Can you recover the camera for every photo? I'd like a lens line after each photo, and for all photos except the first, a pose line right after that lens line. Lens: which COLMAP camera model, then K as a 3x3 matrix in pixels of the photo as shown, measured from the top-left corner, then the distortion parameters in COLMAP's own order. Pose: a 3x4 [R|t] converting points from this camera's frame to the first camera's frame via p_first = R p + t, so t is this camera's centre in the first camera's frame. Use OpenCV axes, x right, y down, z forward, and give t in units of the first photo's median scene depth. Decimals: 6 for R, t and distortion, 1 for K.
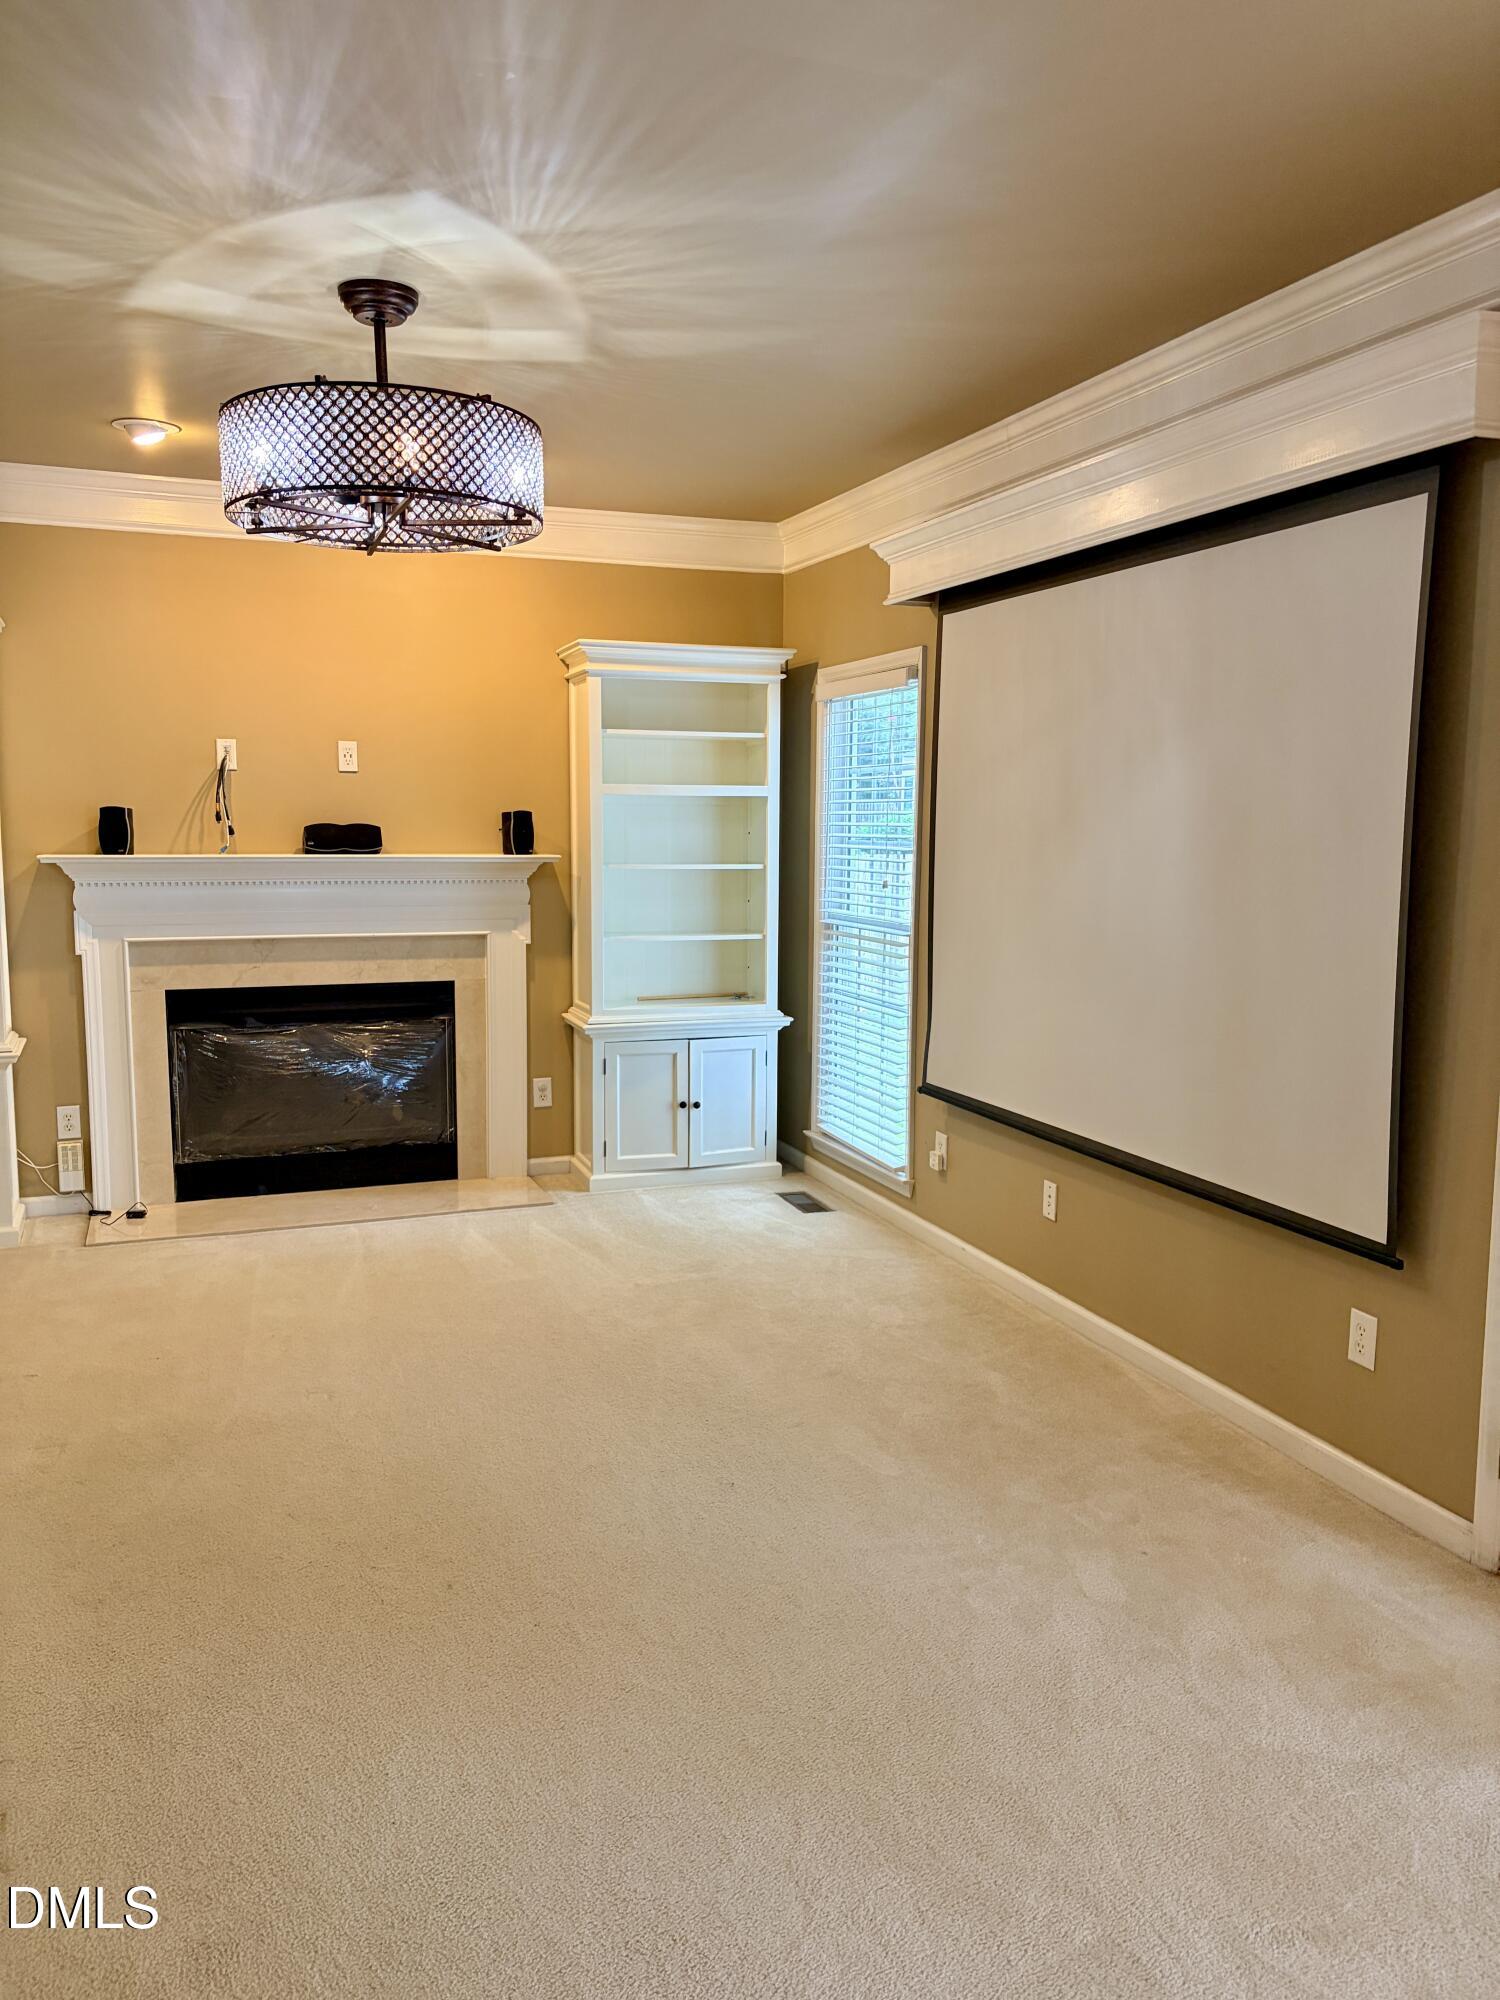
lens RADIAL K [[1528.5, 0, 748.5], [0, 1528.5, 1007.2], [0, 0, 1]] dist [0.055865, -0.055141]
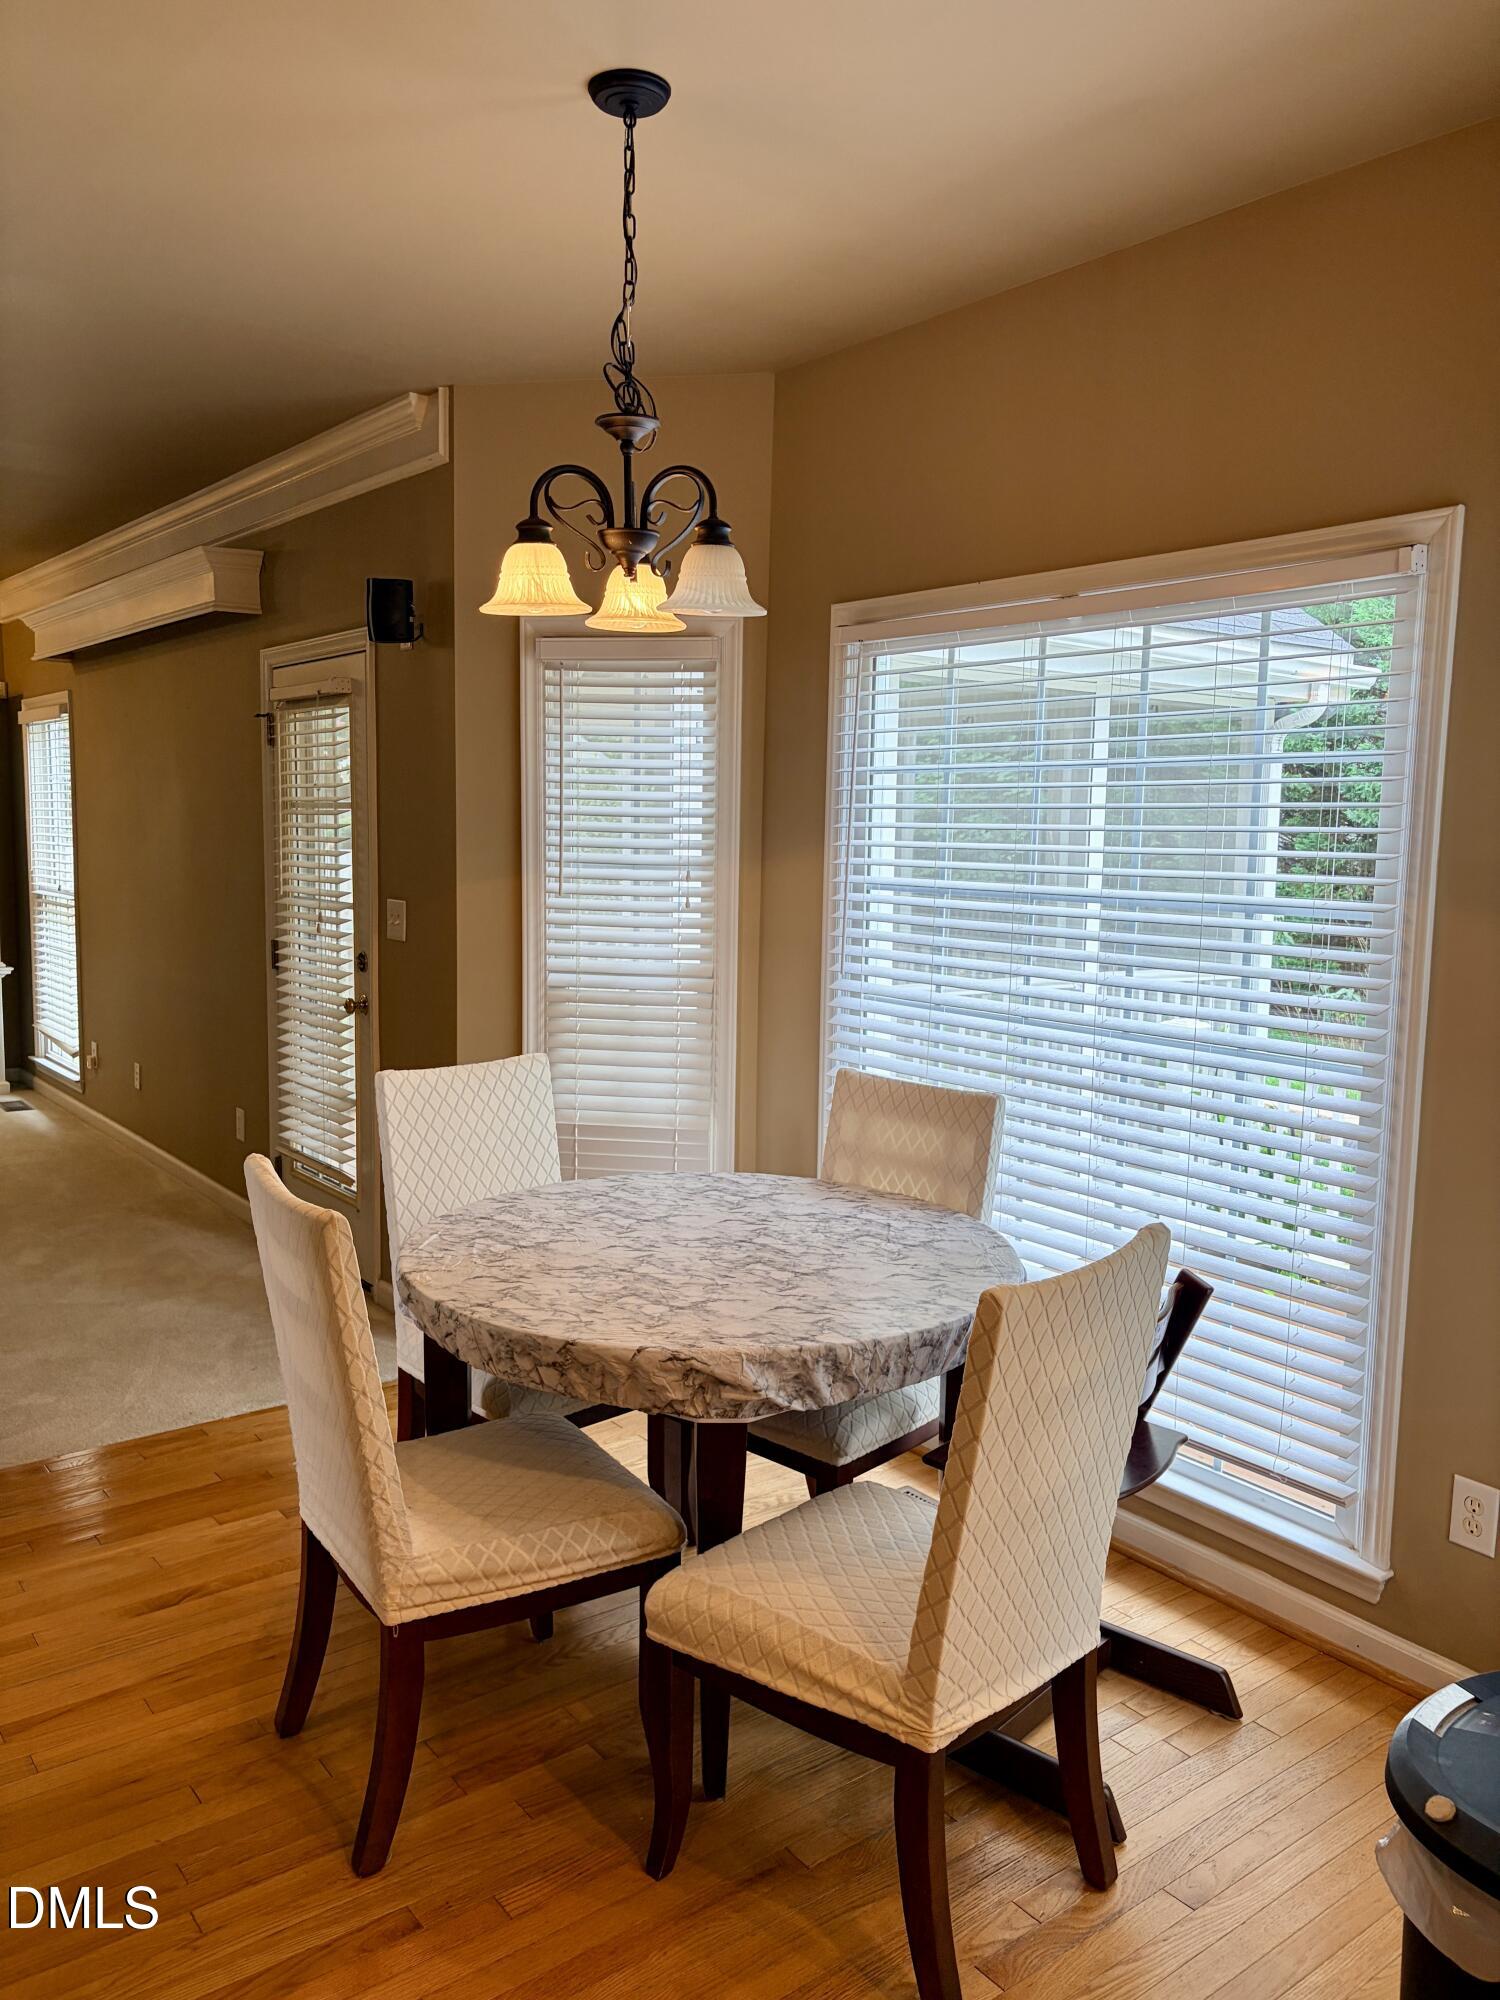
lens RADIAL K [[1528.5, 0, 751.5], [0, 1528.5, 991.8], [0, 0, 1]] dist [0.055865, -0.055141]
pose [[0.954764, -0.017751, 0.296834, 0.271197], [0.021729, 0.999713, -0.010110, 0.061852], [-0.296570, 0.016103, 0.954875, -0.487659]]
